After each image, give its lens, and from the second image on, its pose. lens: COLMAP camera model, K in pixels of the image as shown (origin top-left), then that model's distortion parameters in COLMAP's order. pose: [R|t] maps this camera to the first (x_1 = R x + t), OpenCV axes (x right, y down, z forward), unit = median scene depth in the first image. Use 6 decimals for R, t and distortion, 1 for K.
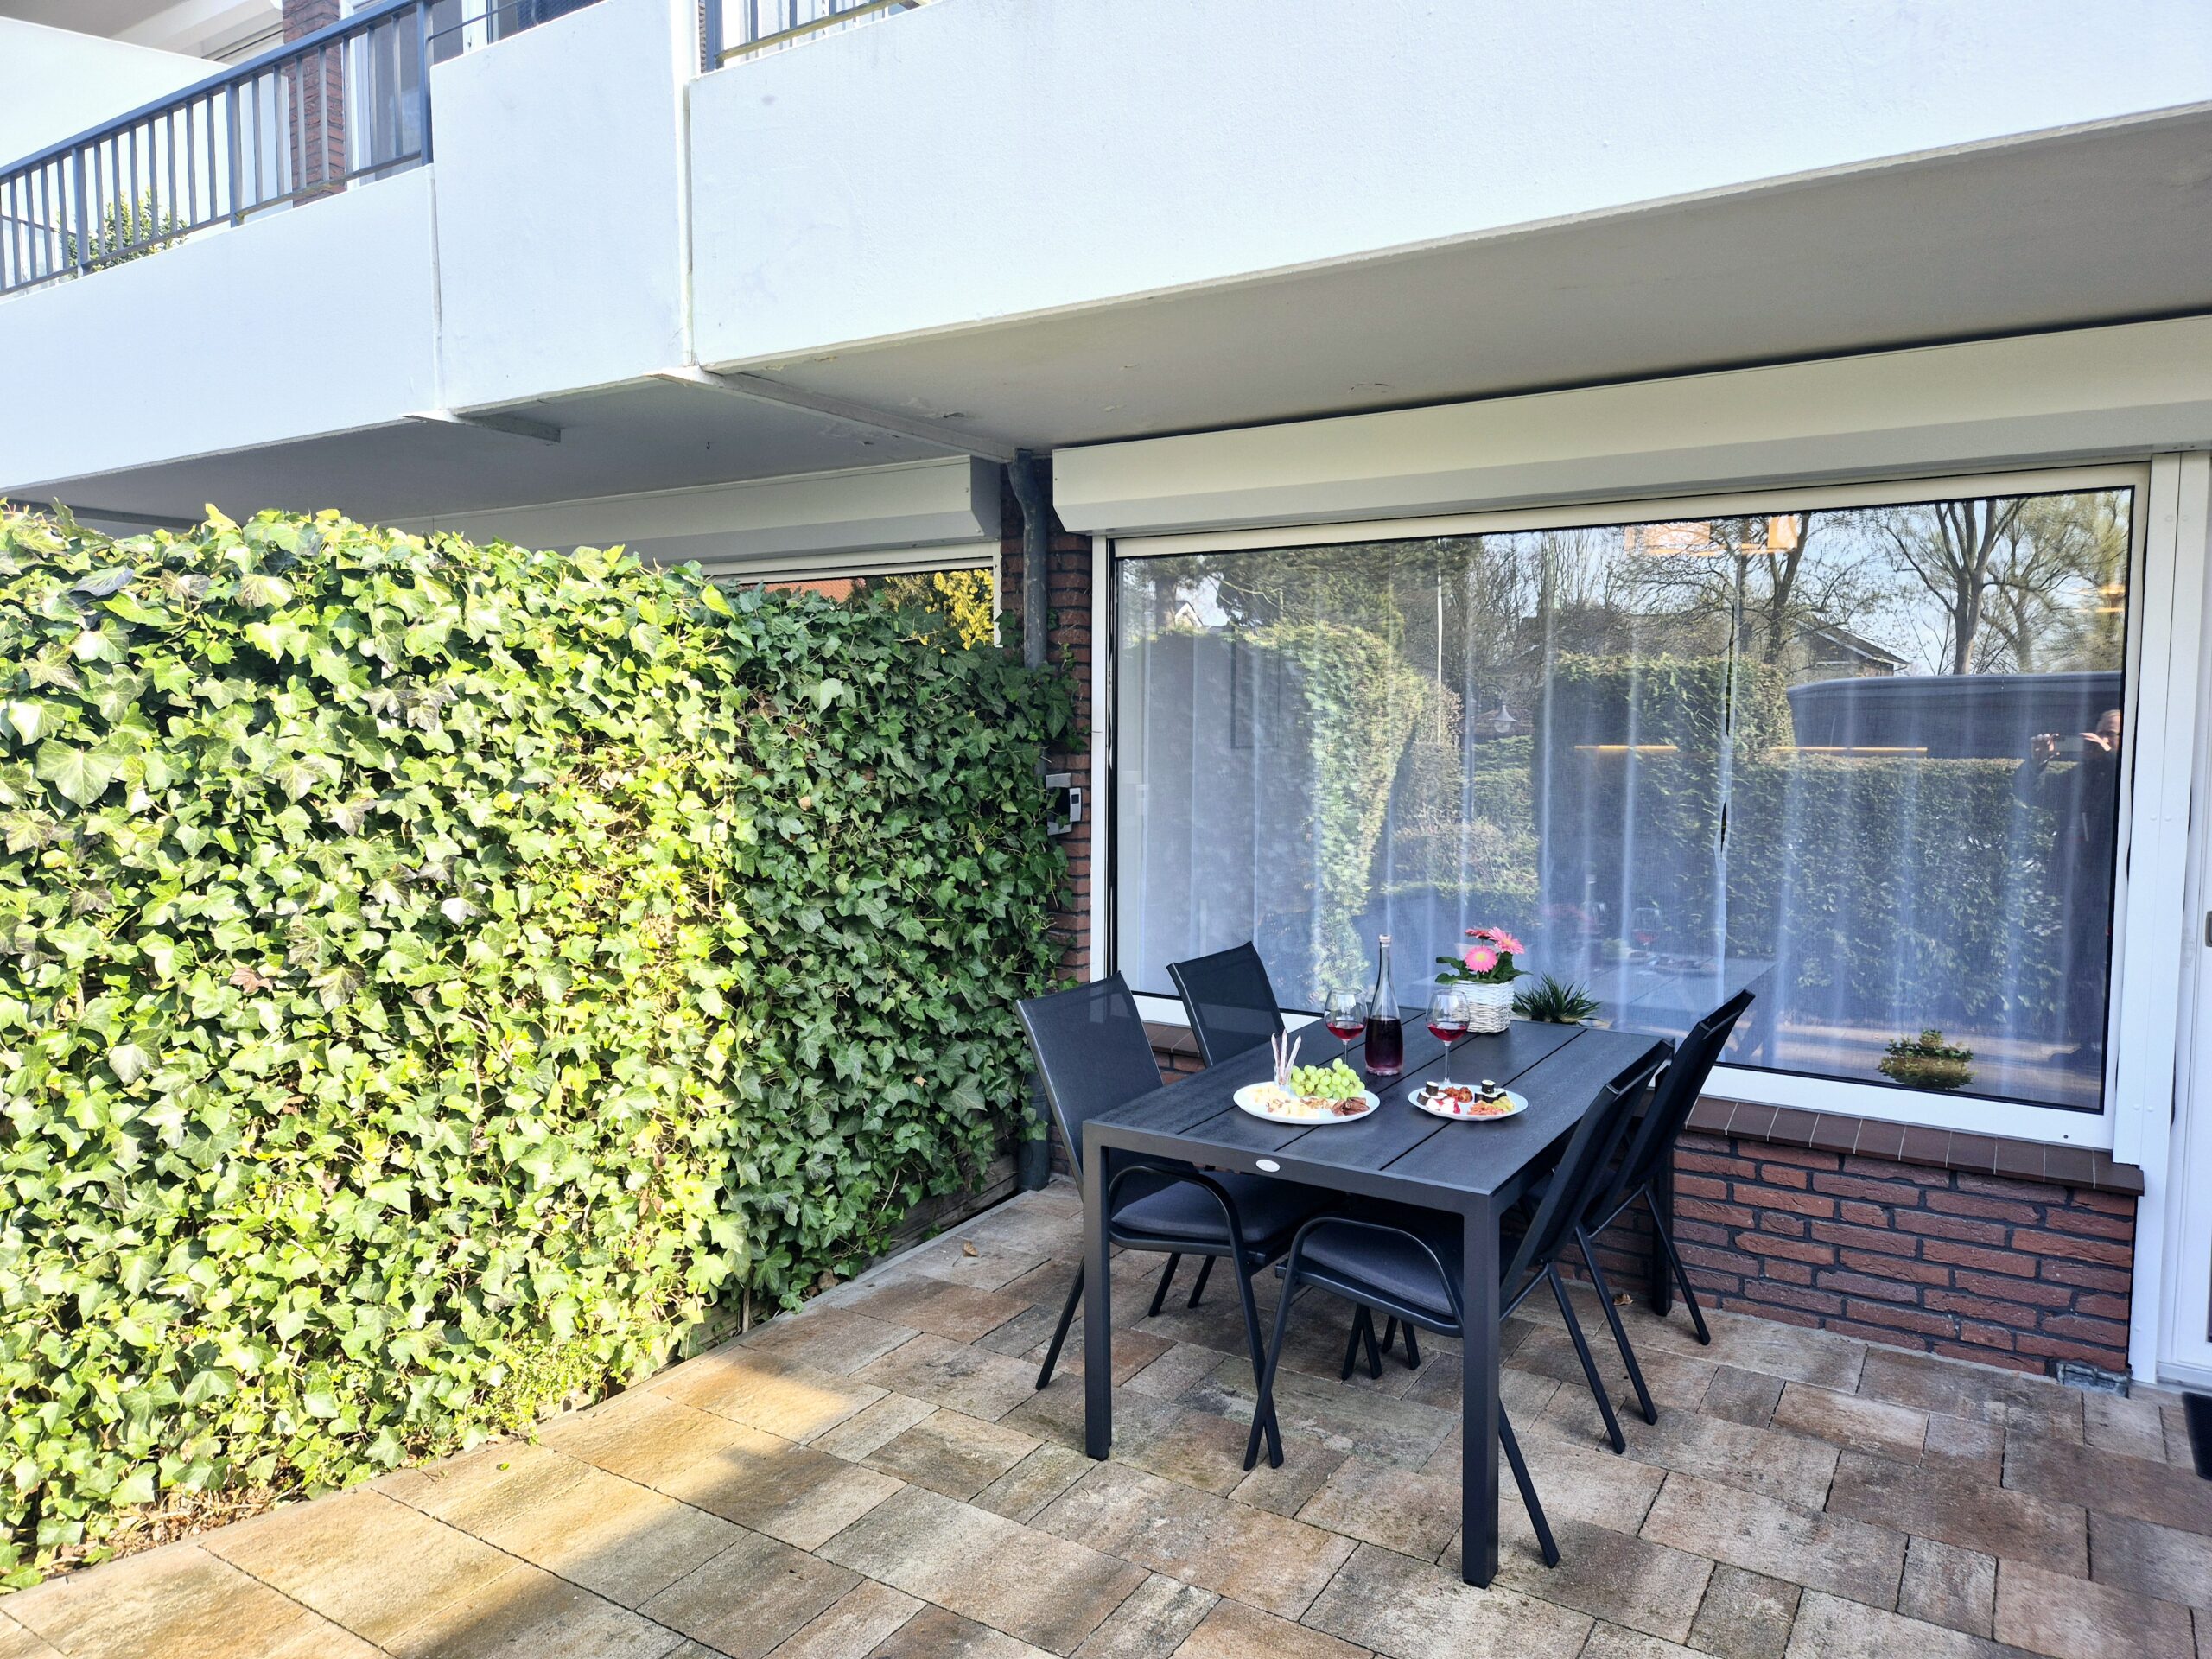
lens RADIAL K [[1488.7, 0, 1092.9], [0, 1488.7, 827.7], [0, 0, 1]] dist [0.062668, -0.064346]
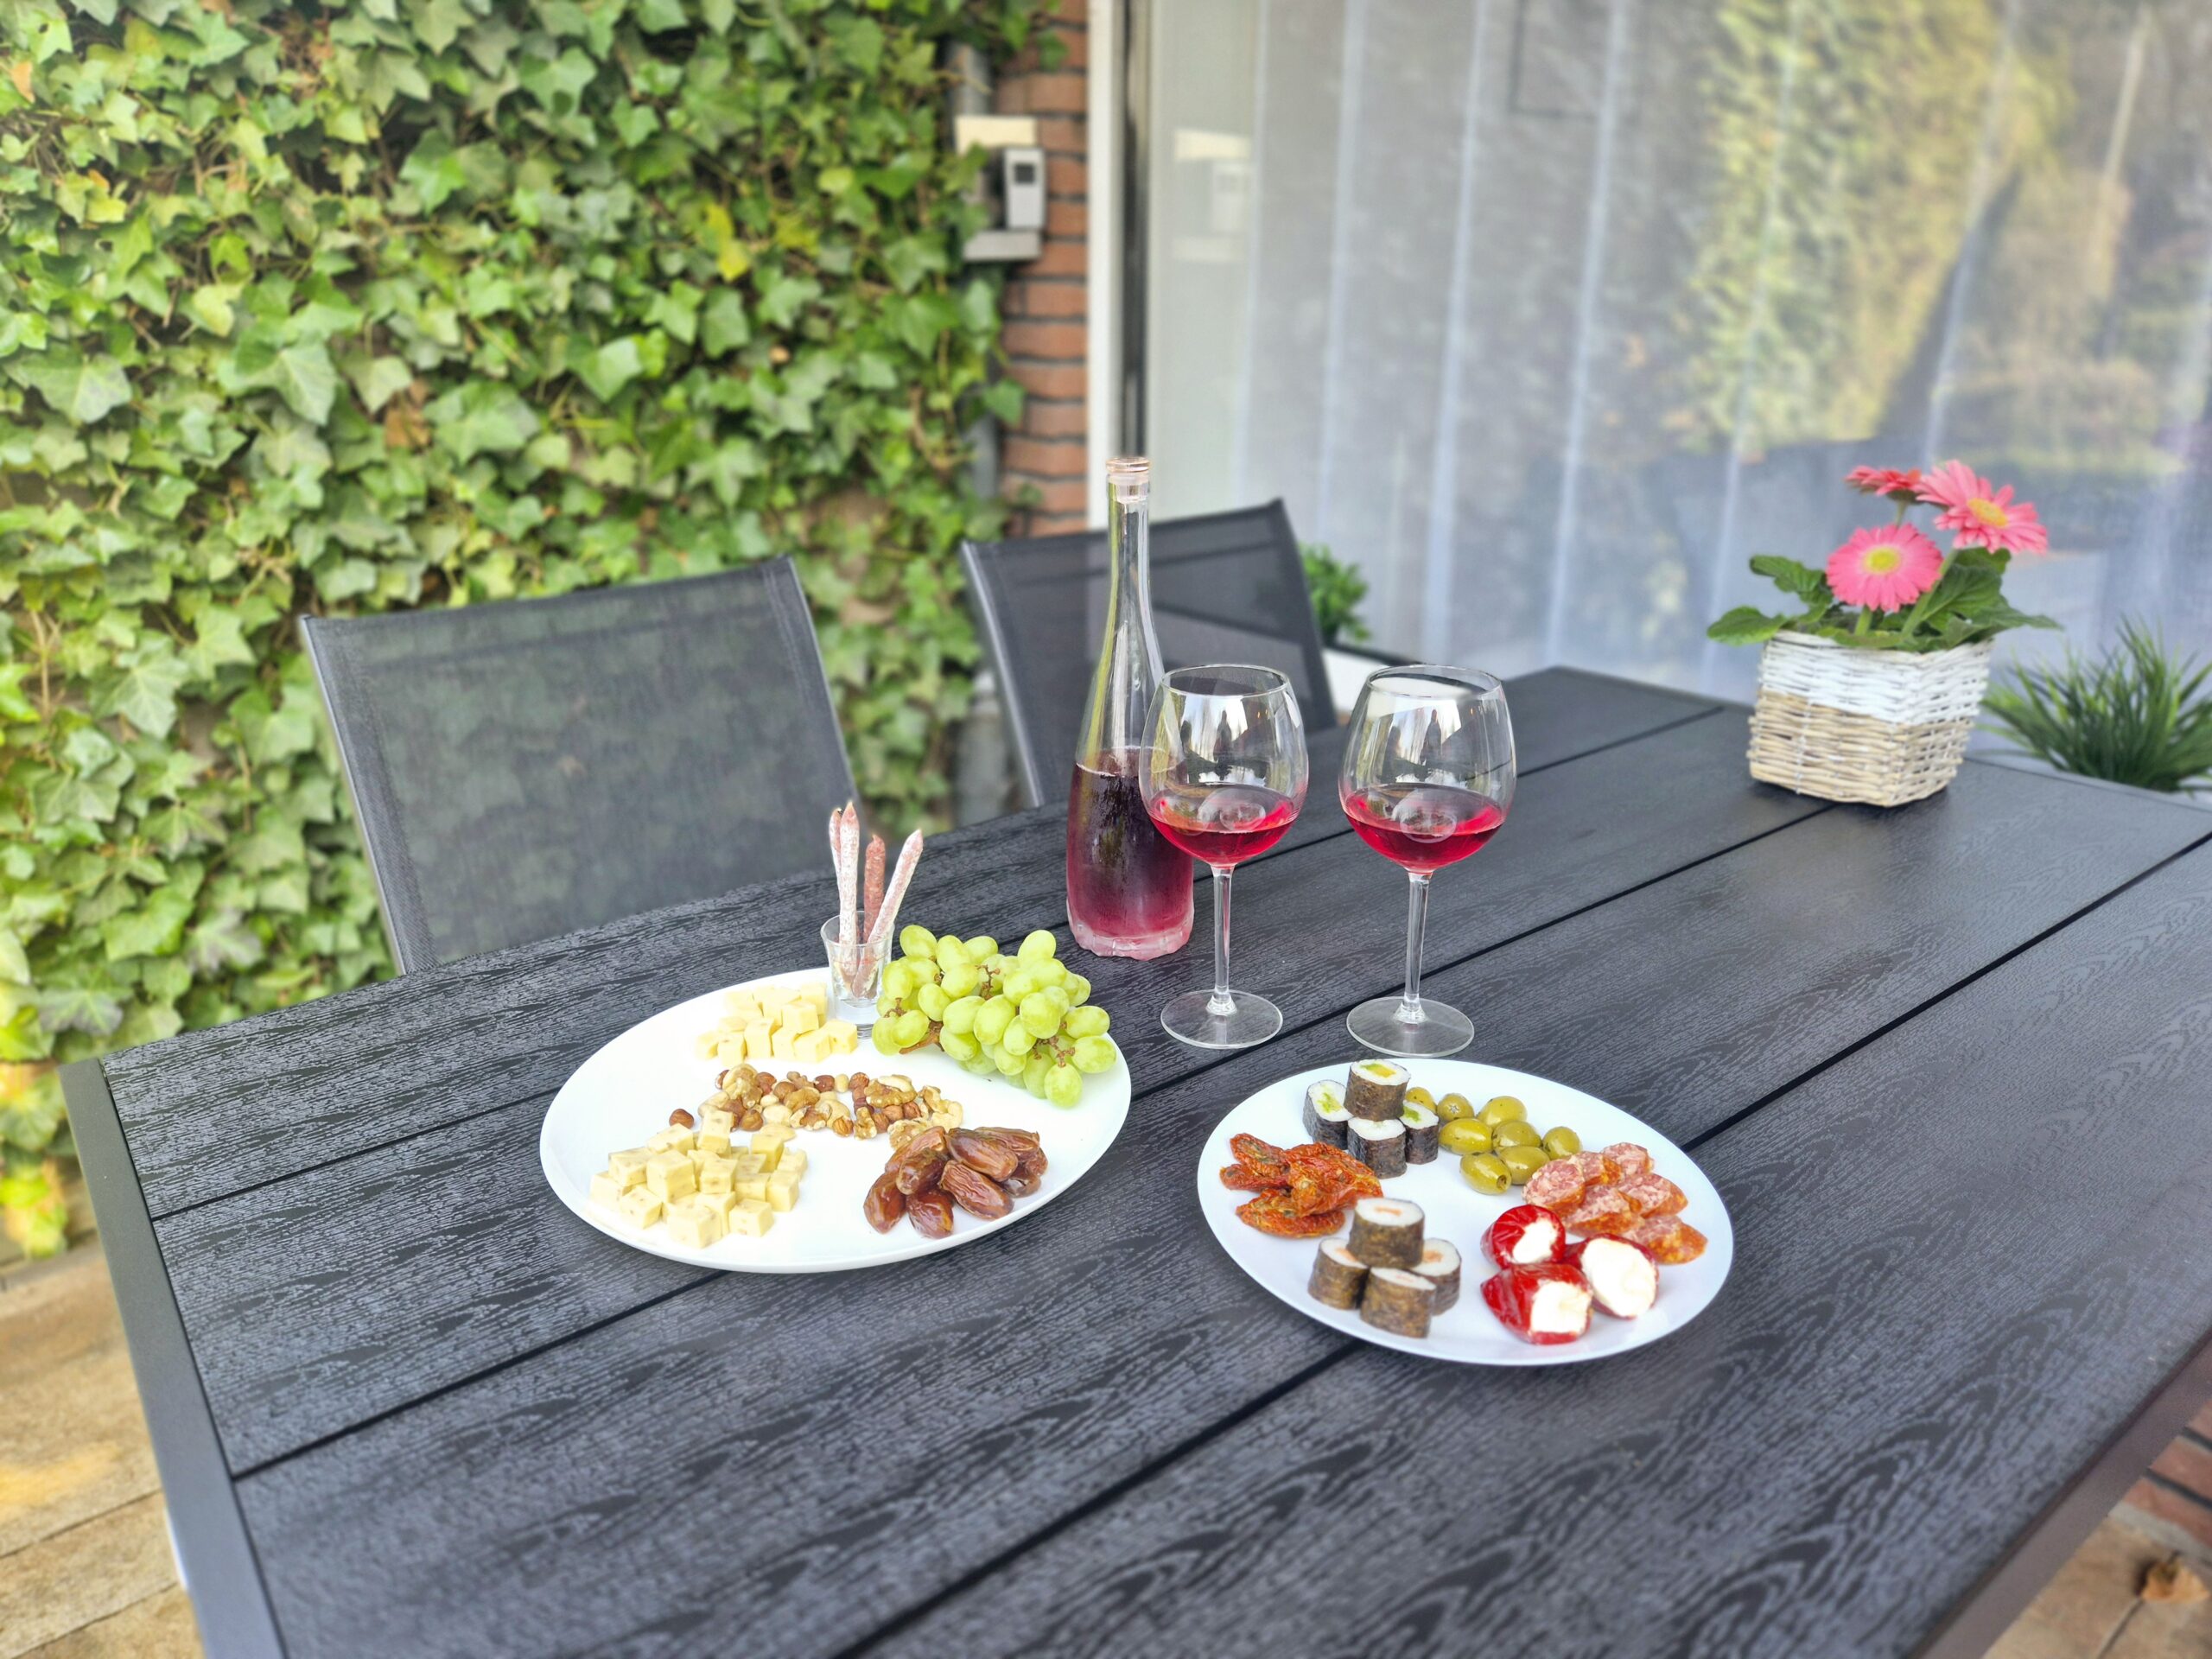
lens RADIAL K [[1488.7, 0, 1092.9], [0, 1488.7, 827.7], [0, 0, 1]] dist [0.062668, -0.064346]
pose [[0.942733, 0.105778, -0.316333, 0.186634], [-0.017409, 0.962695, 0.270030, 0.052163], [0.333095, -0.249059, 0.909405, 0.578190]]
